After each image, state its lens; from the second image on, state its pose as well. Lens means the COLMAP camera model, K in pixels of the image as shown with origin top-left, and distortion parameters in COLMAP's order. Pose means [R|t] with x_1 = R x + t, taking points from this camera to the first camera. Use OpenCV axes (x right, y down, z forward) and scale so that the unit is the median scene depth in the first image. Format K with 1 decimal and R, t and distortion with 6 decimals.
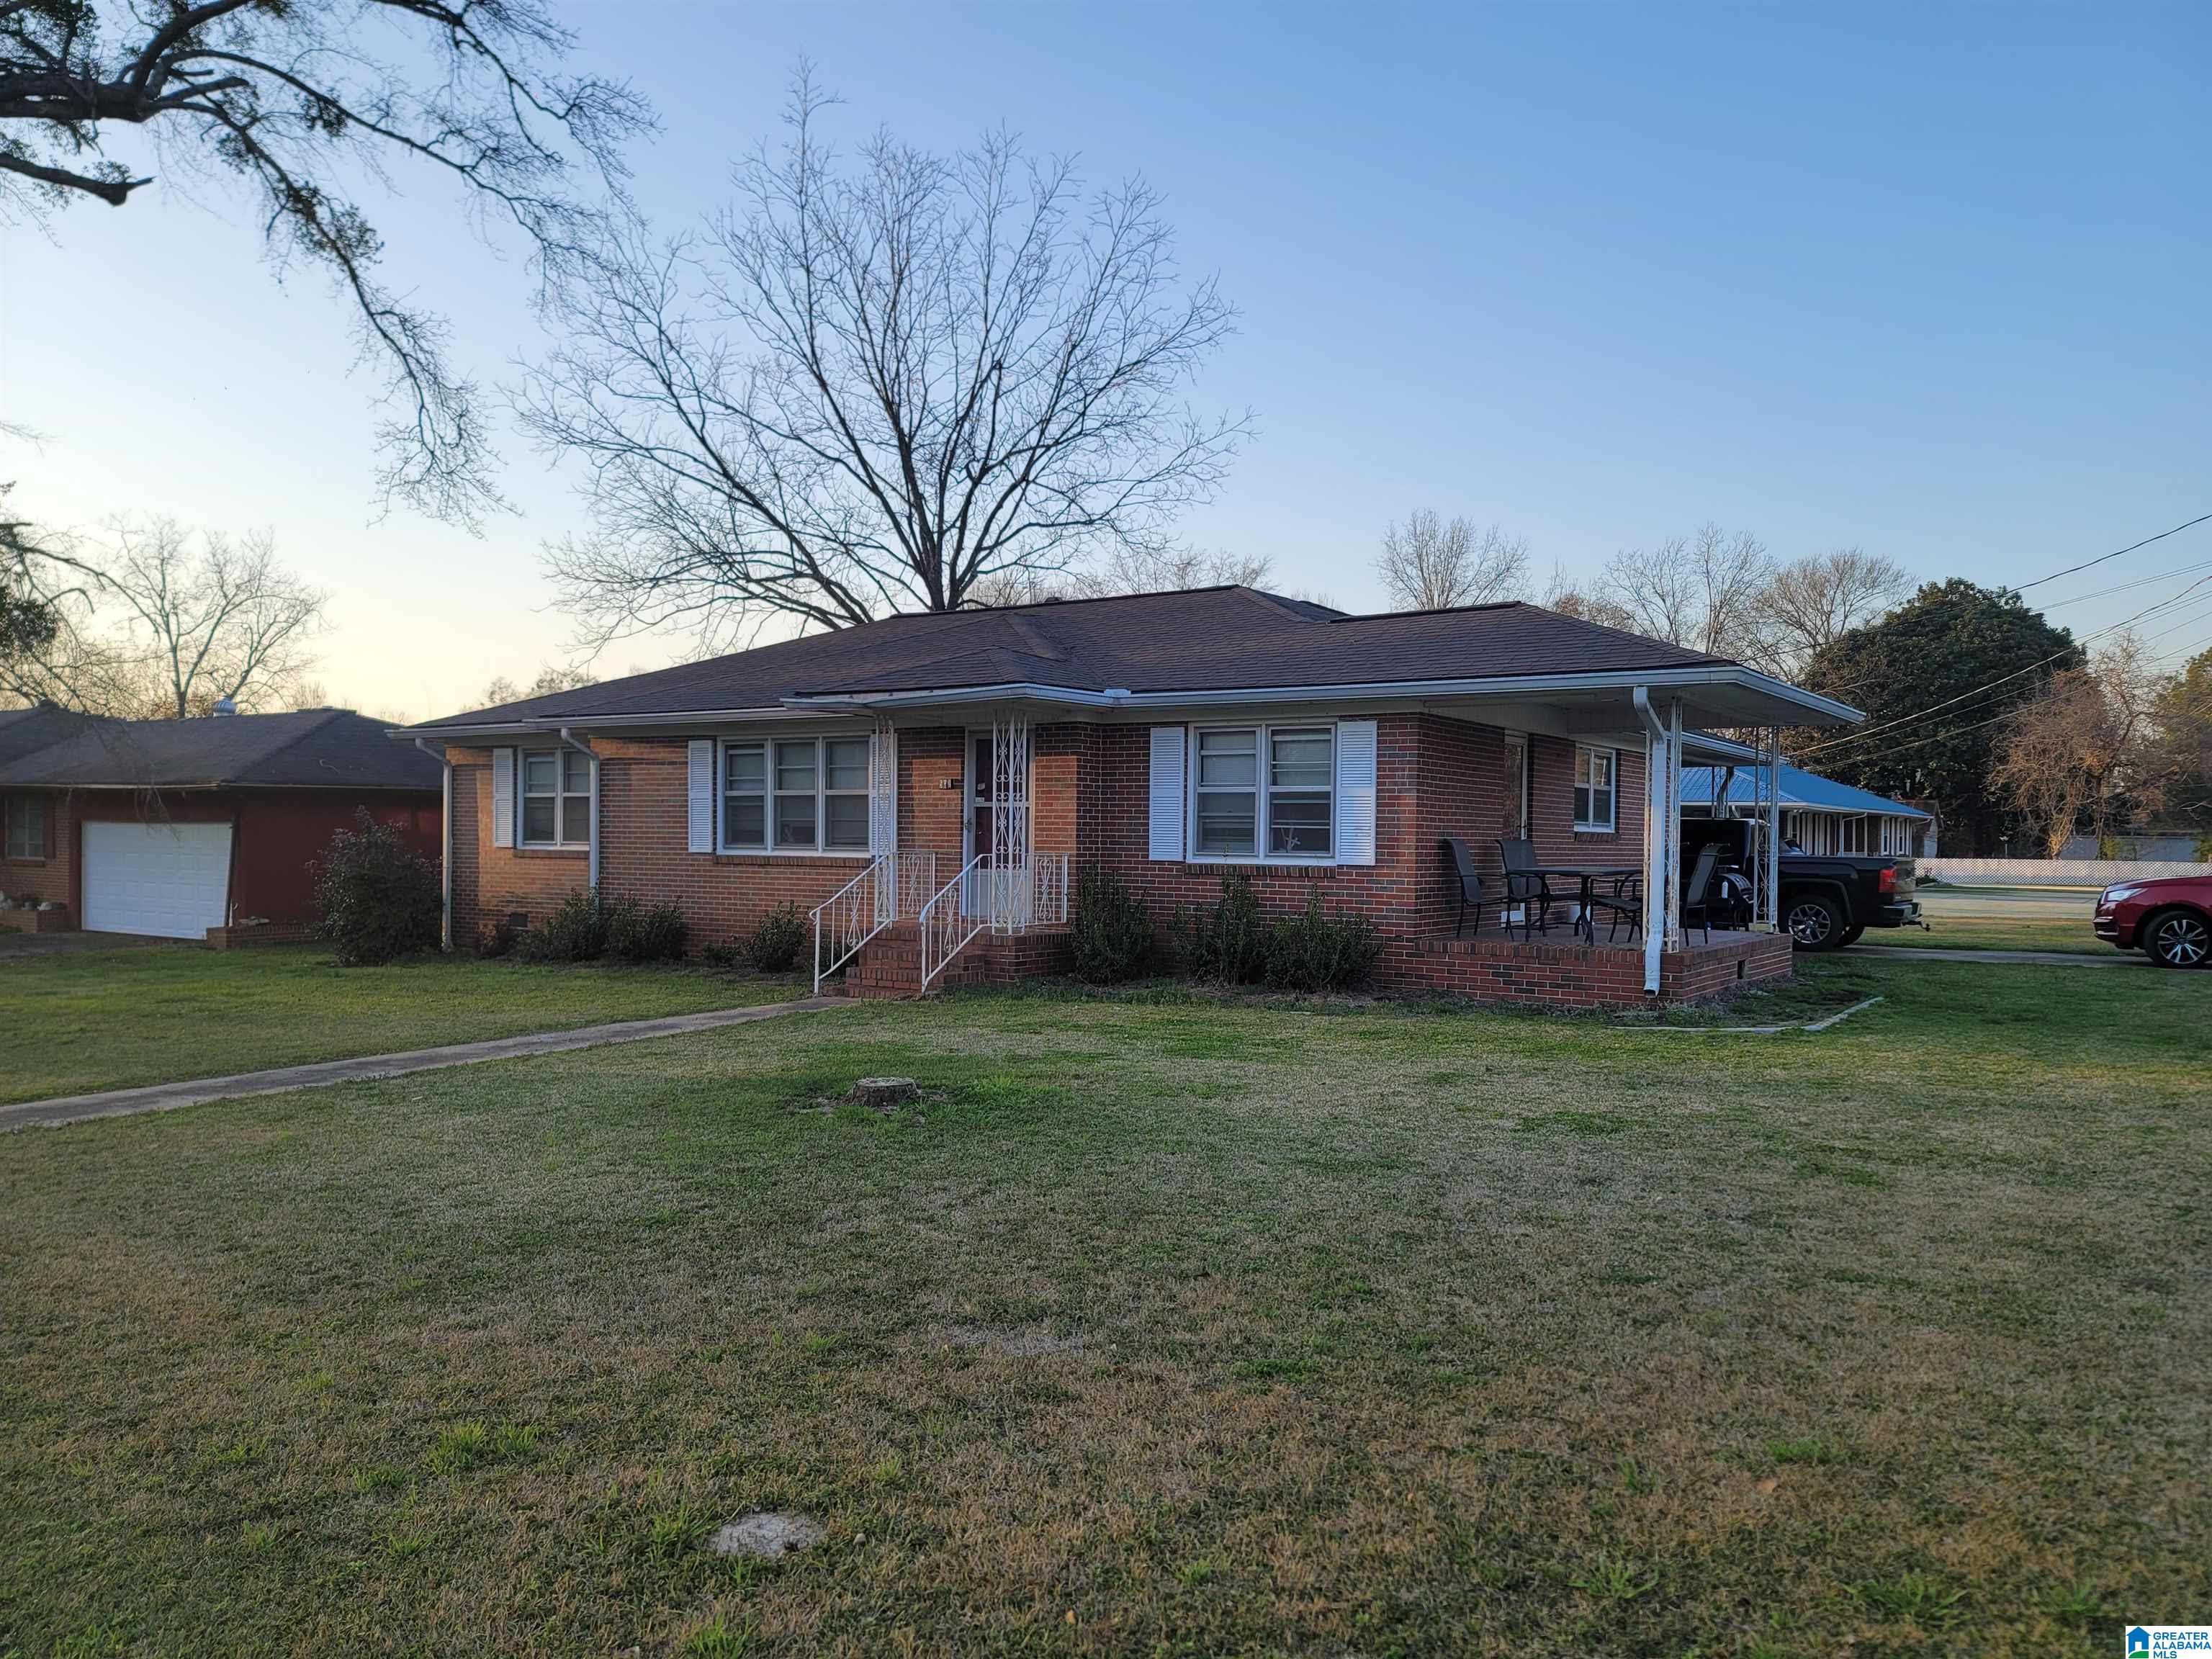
lens RADIAL K [[1614.0, 0, 1106.0], [0, 1614.0, 829.5], [0, 0, 1]] dist [0.063007, -0.006588]
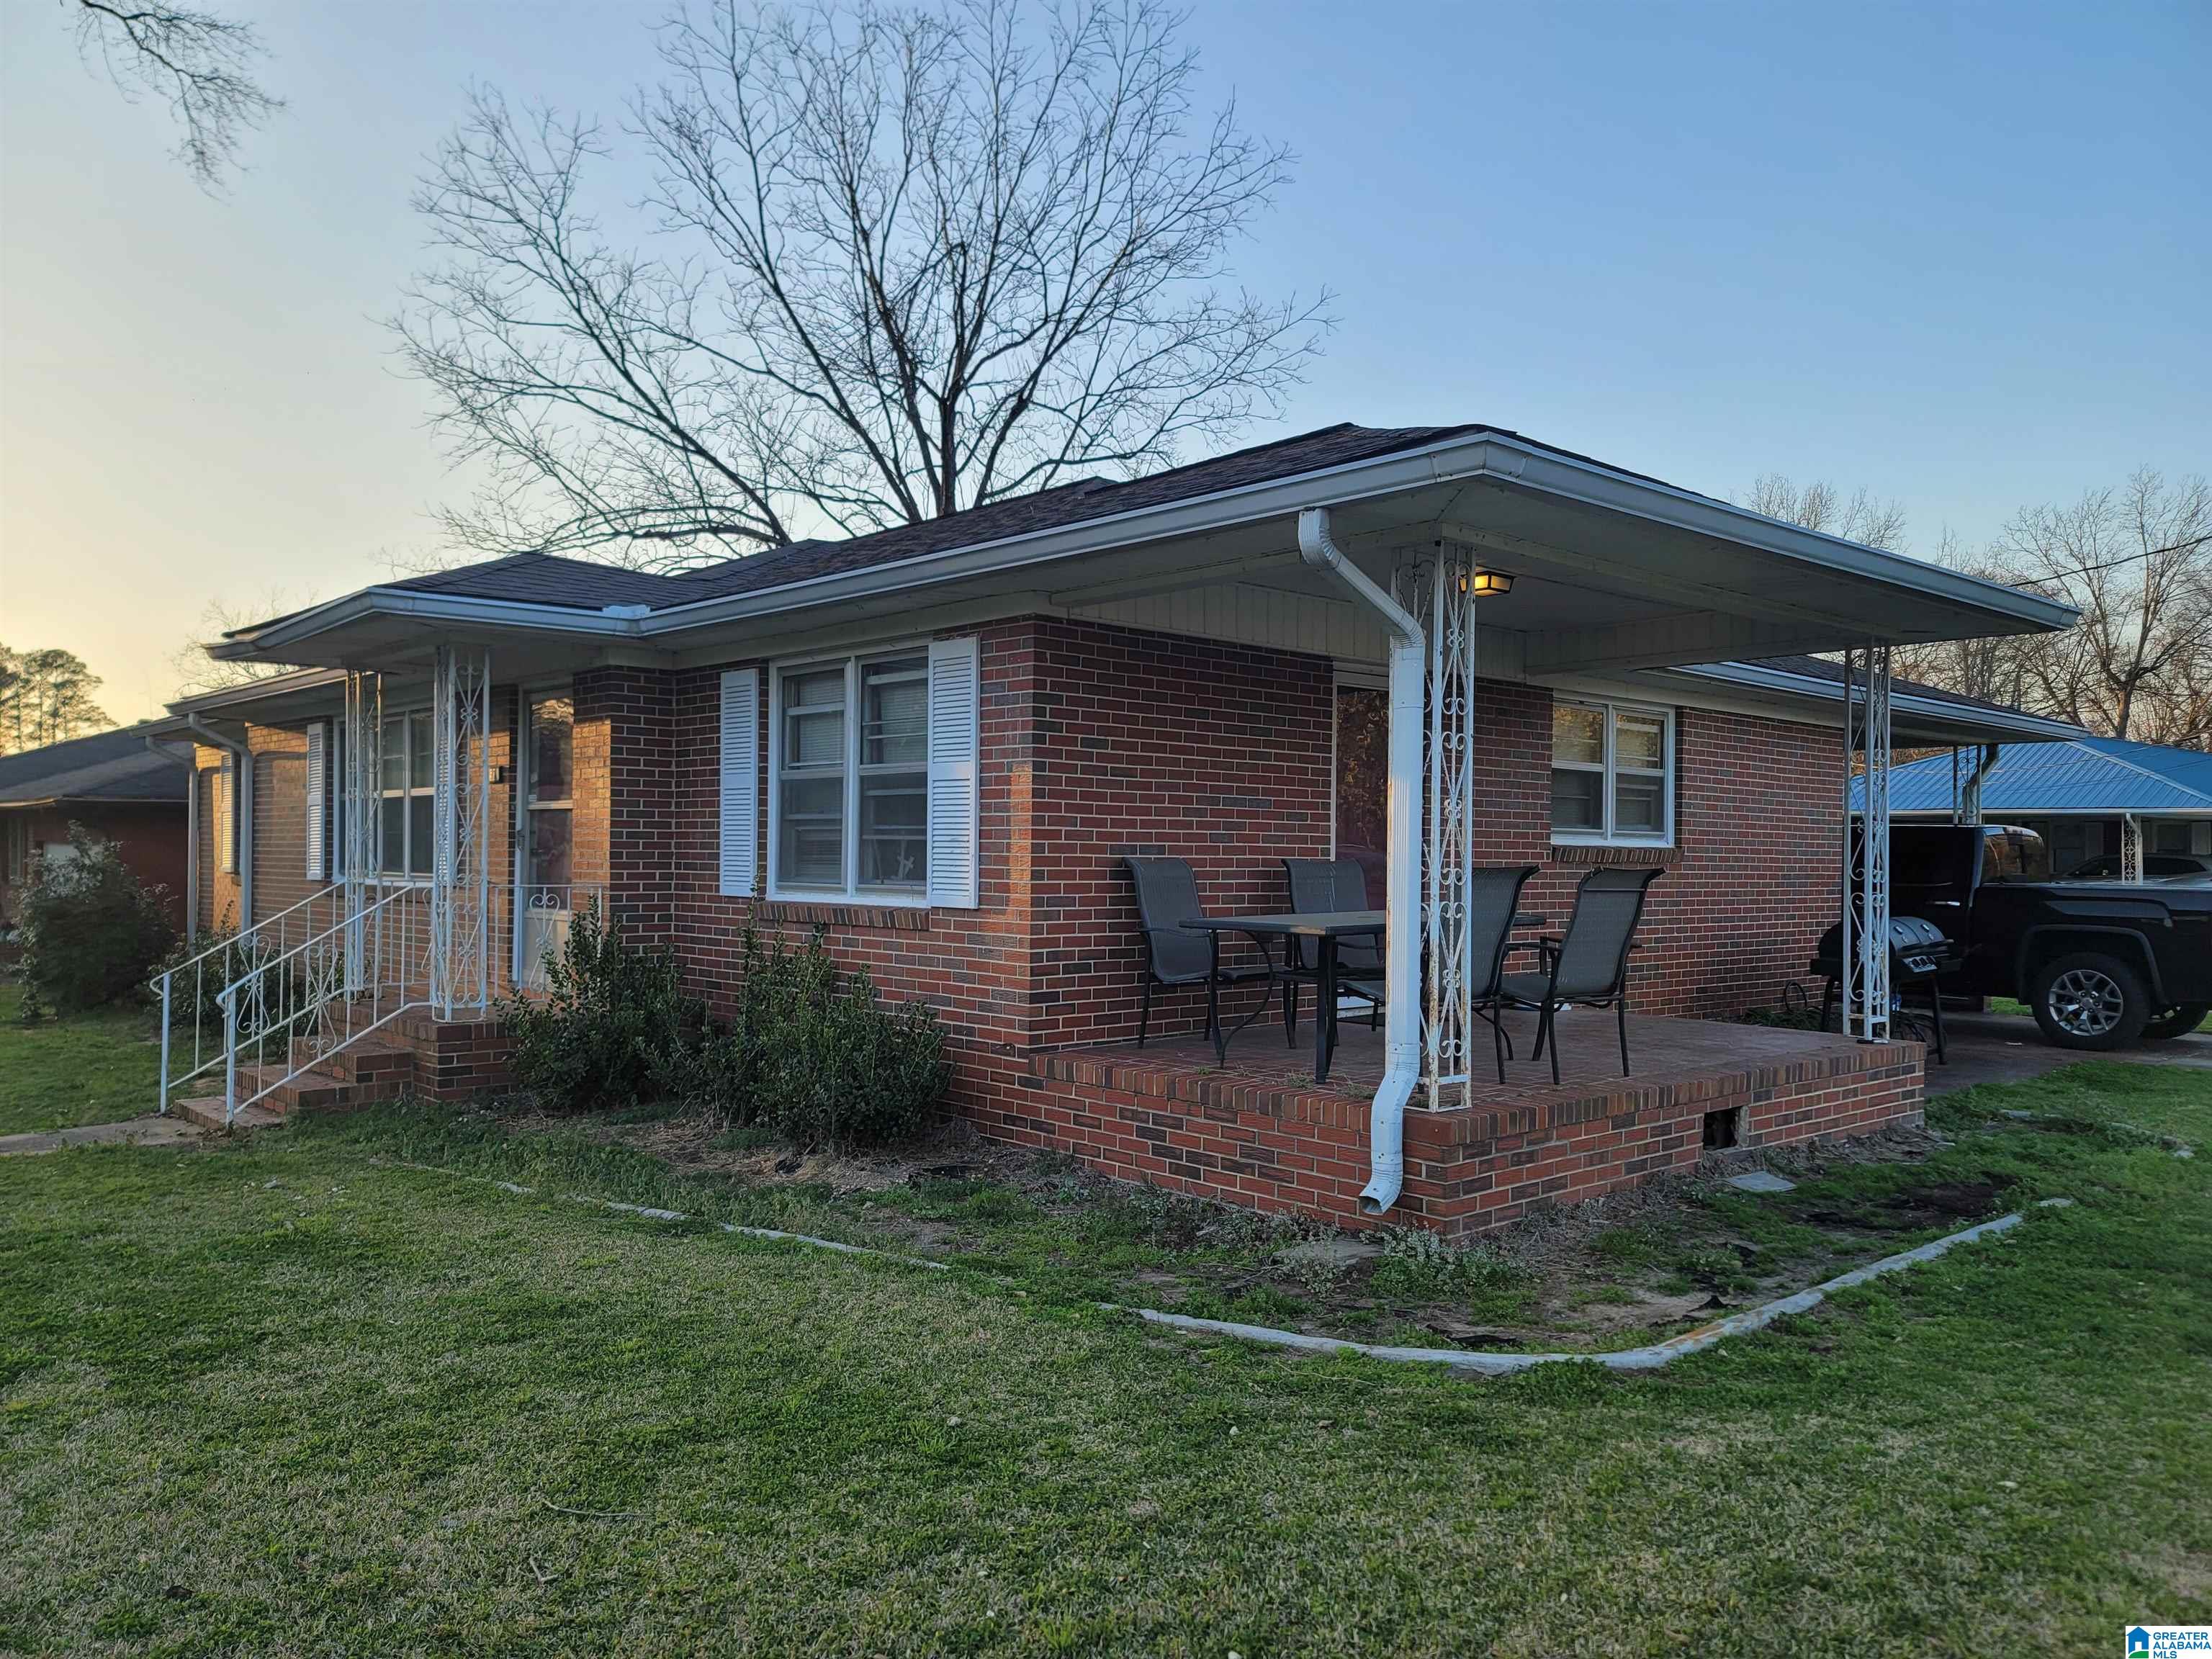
lens RADIAL K [[1602.3, 0, 1106.0], [0, 1602.3, 829.5], [0, 0, 1]] dist [0.064864, -0.055275]
pose [[0.970364, -0.006255, -0.241567, 0.273481], [0.002960, 0.999898, -0.014002, 0.003078], [0.241630, 0.012872, 0.970283, 0.408793]]
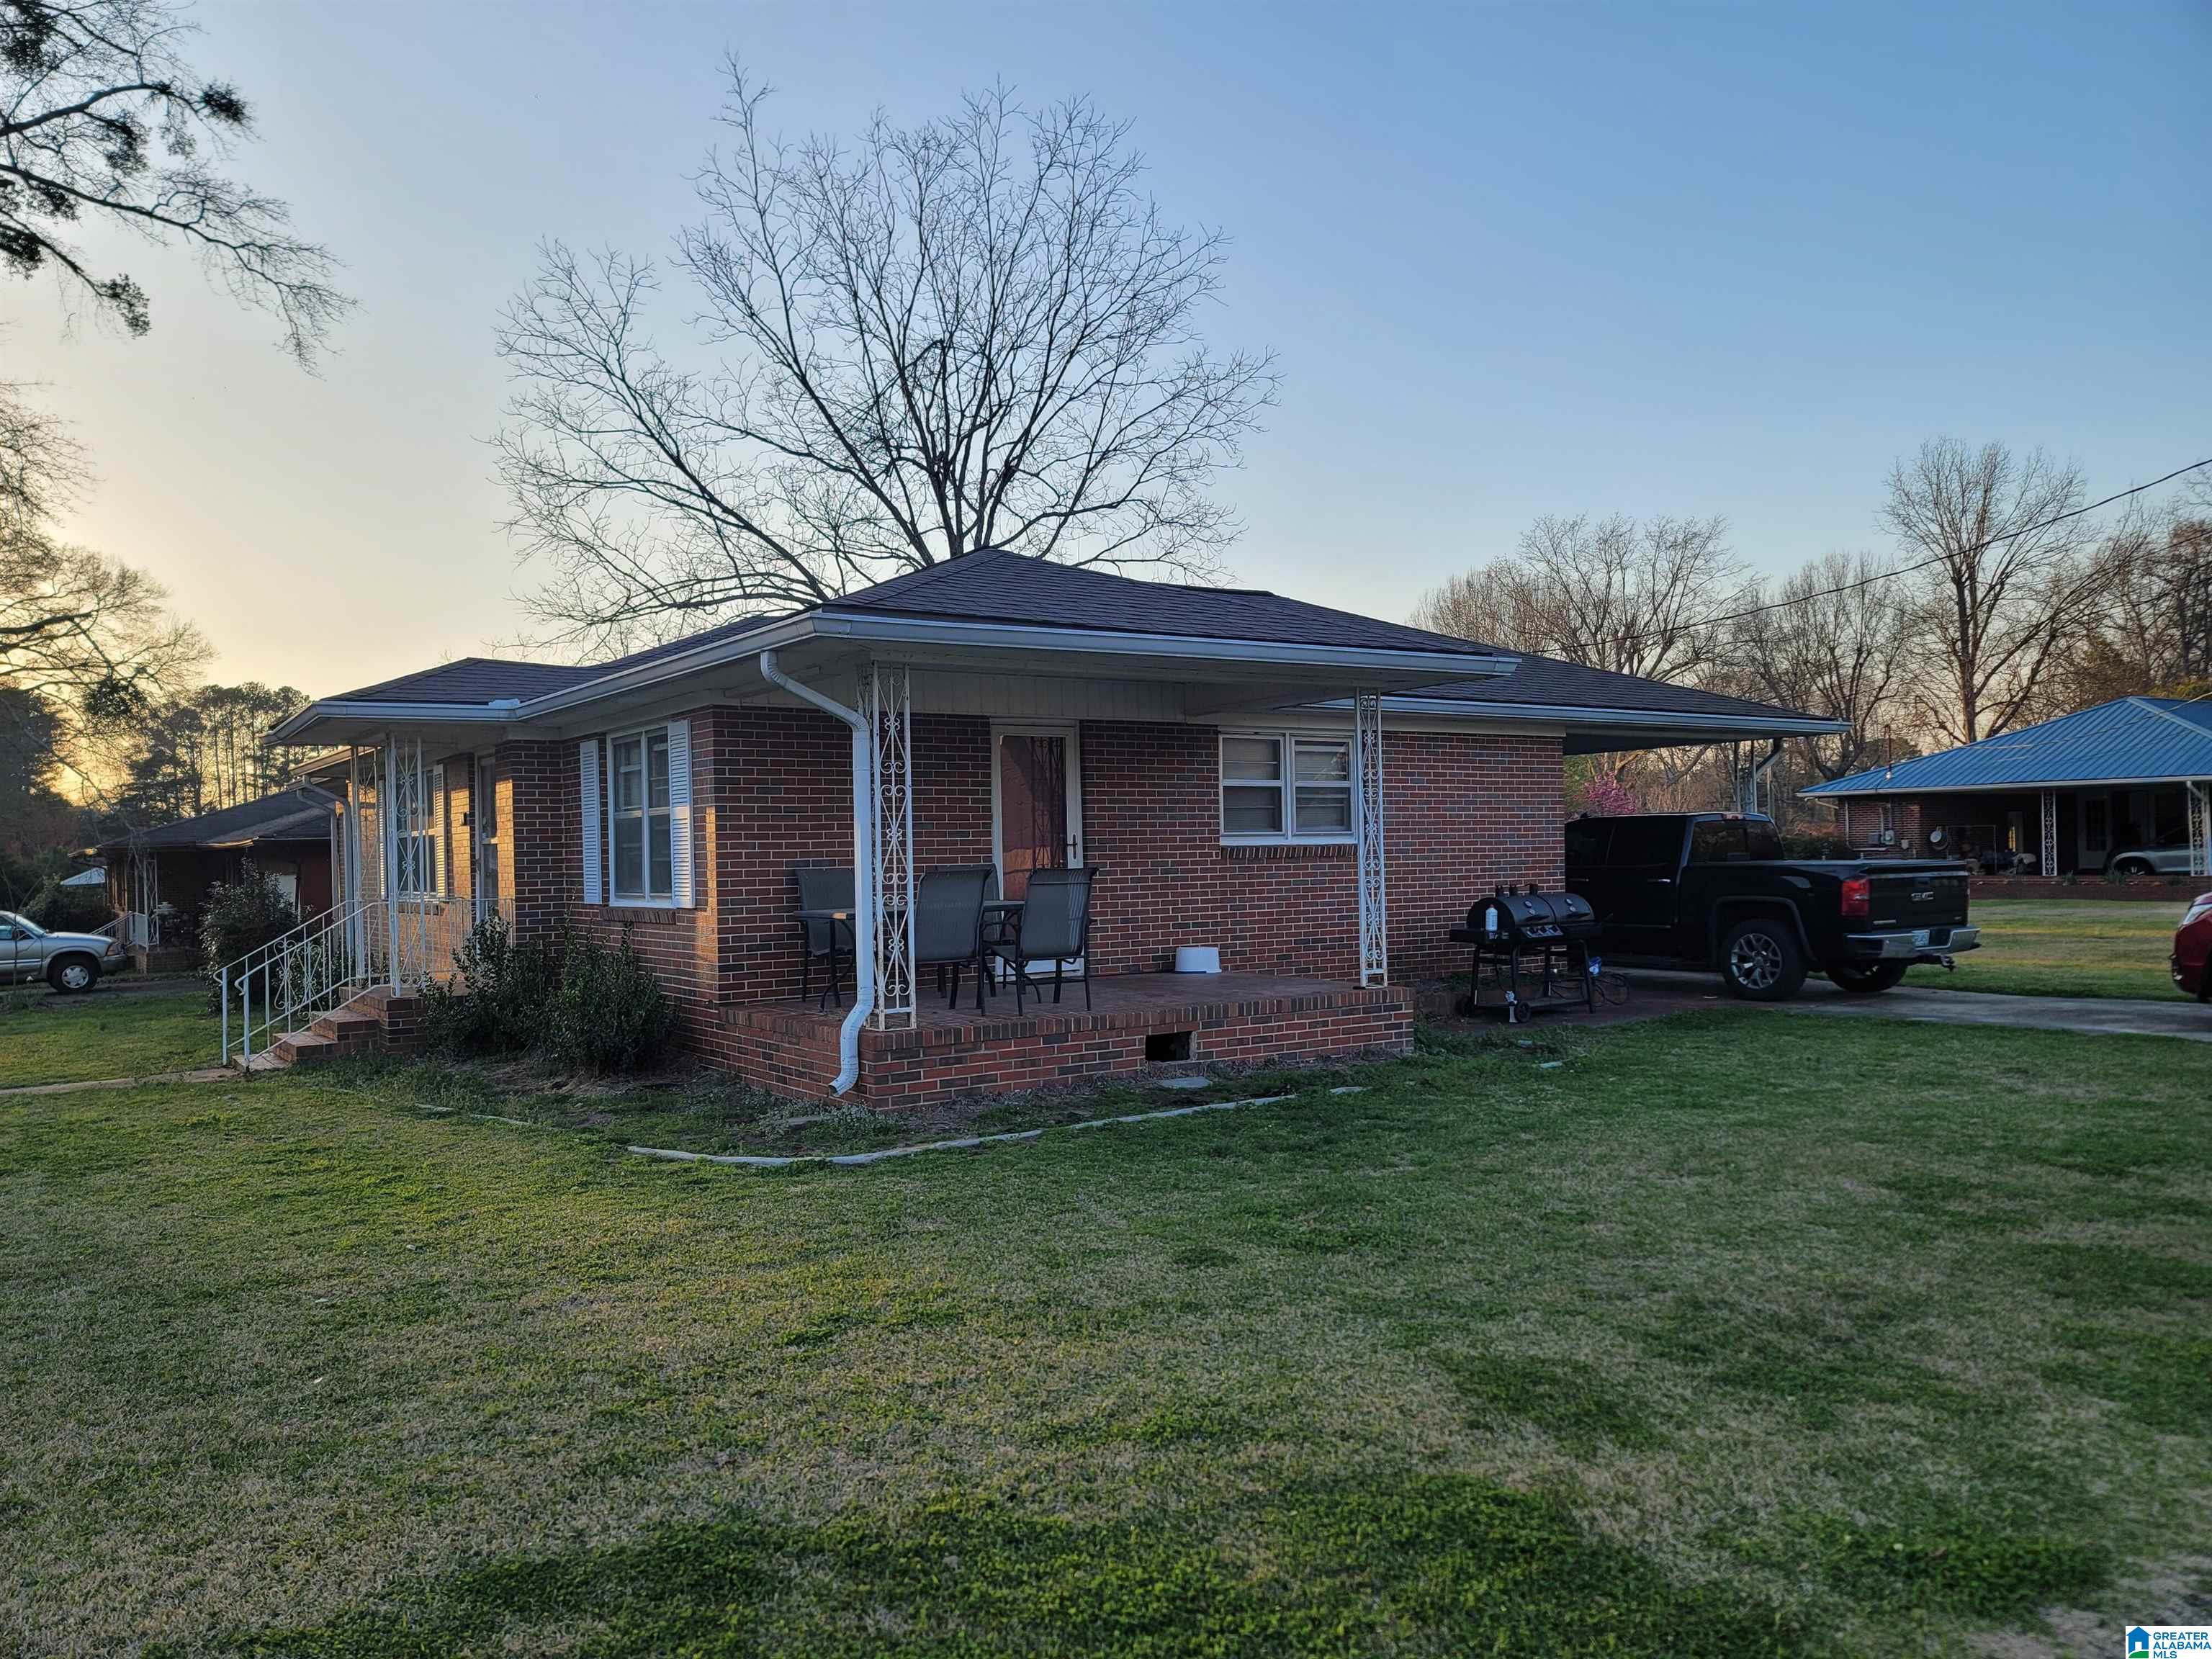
lens RADIAL K [[1613.5, 0, 1106.0], [0, 1613.5, 829.5], [0, 0, 1]] dist [0.045133, -0.007255]
pose [[0.924571, -0.038770, -0.379032, 0.521906], [0.035332, 0.999247, -0.016026, 0.003459], [0.379368, 0.001425, 0.925245, 0.298449]]
